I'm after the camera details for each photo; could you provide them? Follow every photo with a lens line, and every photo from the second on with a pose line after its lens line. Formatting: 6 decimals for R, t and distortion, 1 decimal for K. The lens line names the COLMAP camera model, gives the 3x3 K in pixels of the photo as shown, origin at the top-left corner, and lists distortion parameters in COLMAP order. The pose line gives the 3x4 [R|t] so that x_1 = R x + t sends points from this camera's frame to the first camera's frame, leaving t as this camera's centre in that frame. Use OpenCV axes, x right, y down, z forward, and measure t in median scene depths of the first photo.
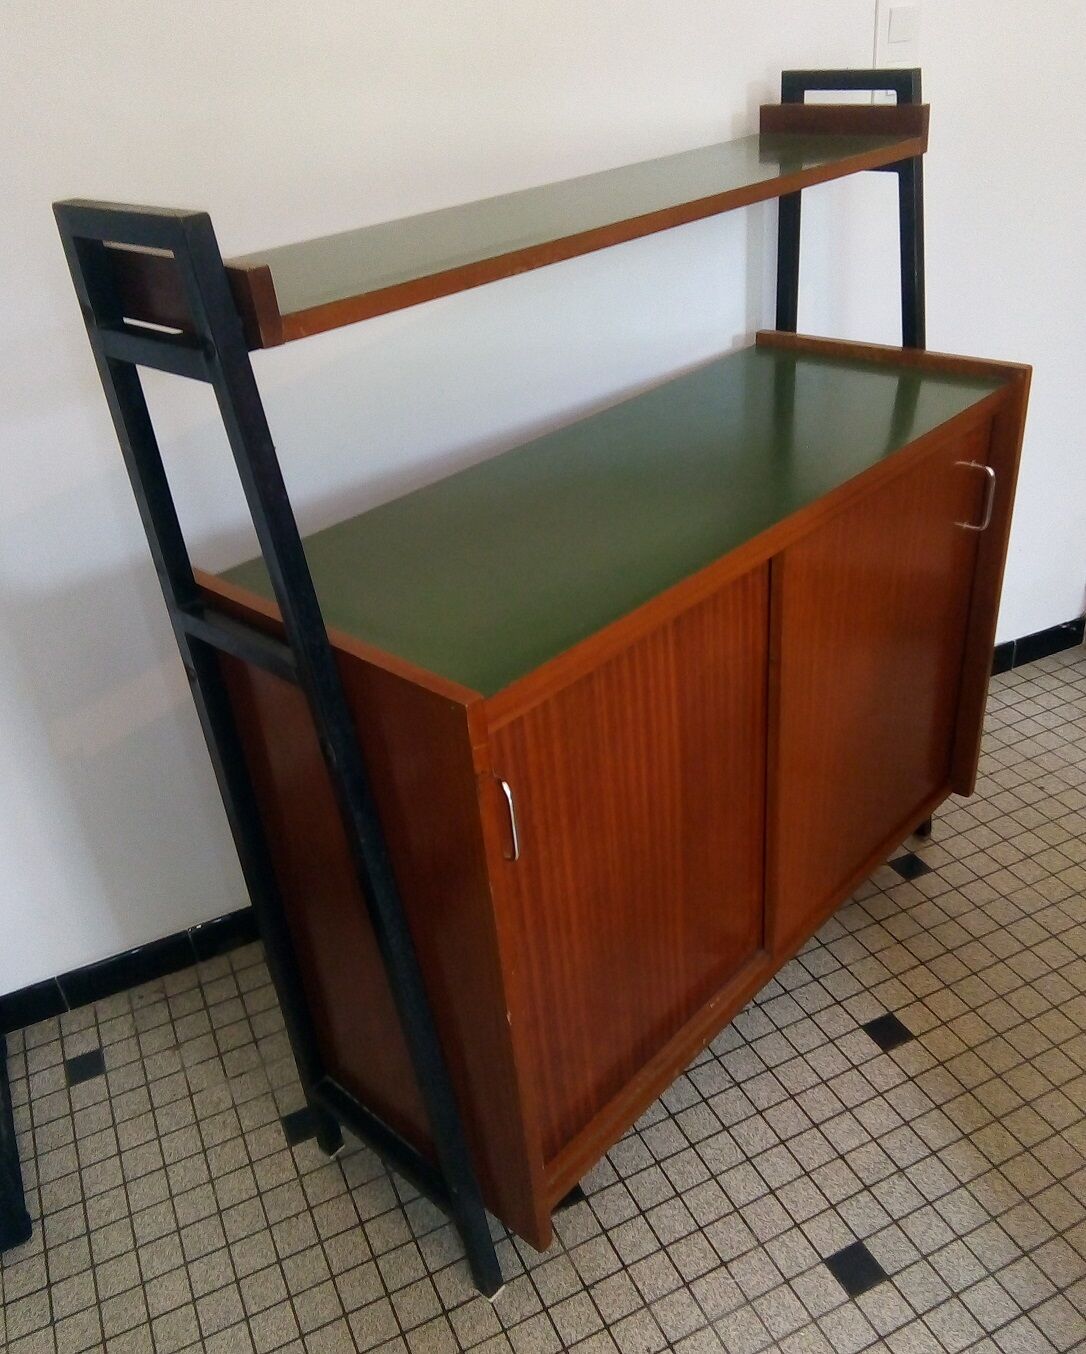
lens RADIAL K [[1184.1, 0, 561.4], [0, 1184.1, 677.7], [0, 0, 1]] dist [-0.002041, 0.004720]
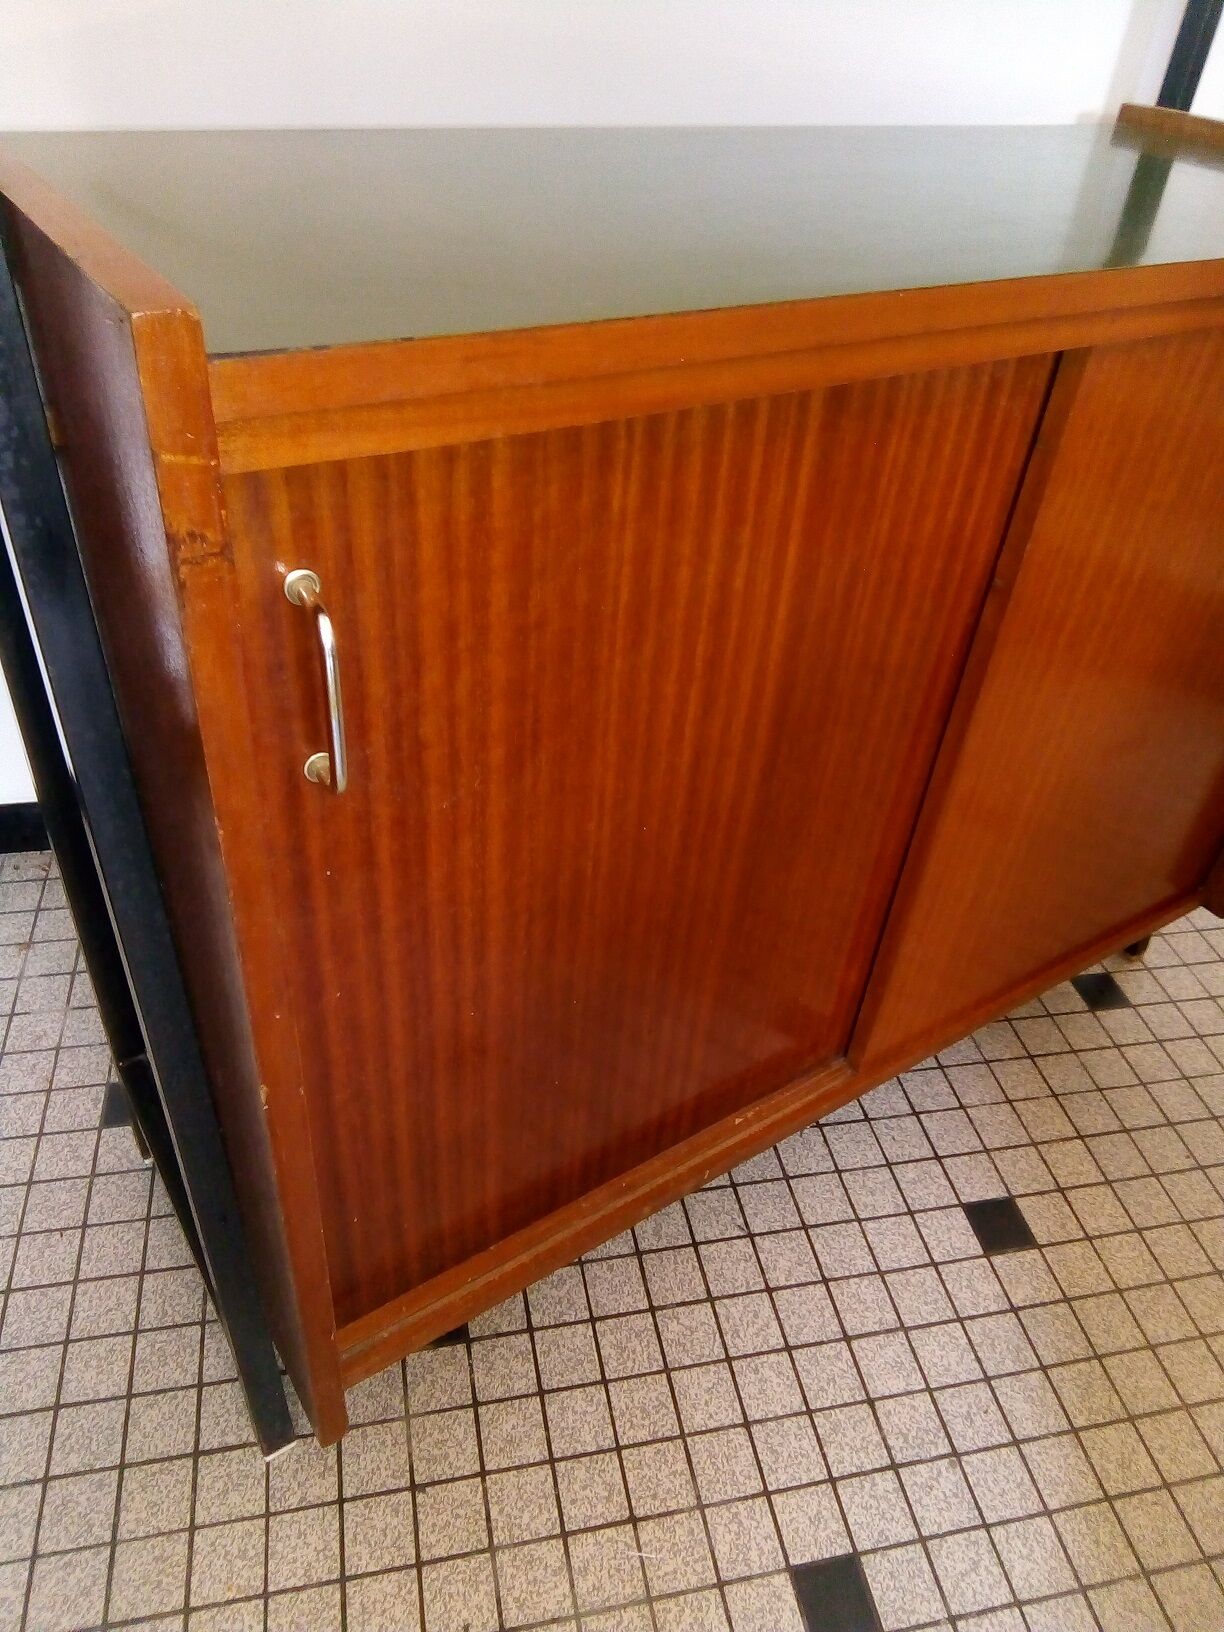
lens RADIAL K [[1167.7, 0, 612.0], [0, 1167.7, 816.0], [0, 0, 1]] dist [0.015475, -0.027413]
pose [[0.958736, 0.266394, -0.099293, 0.084091], [-0.251636, 0.957688, 0.139686, 0.051694], [0.132303, -0.108936, 0.985205, 0.407085]]
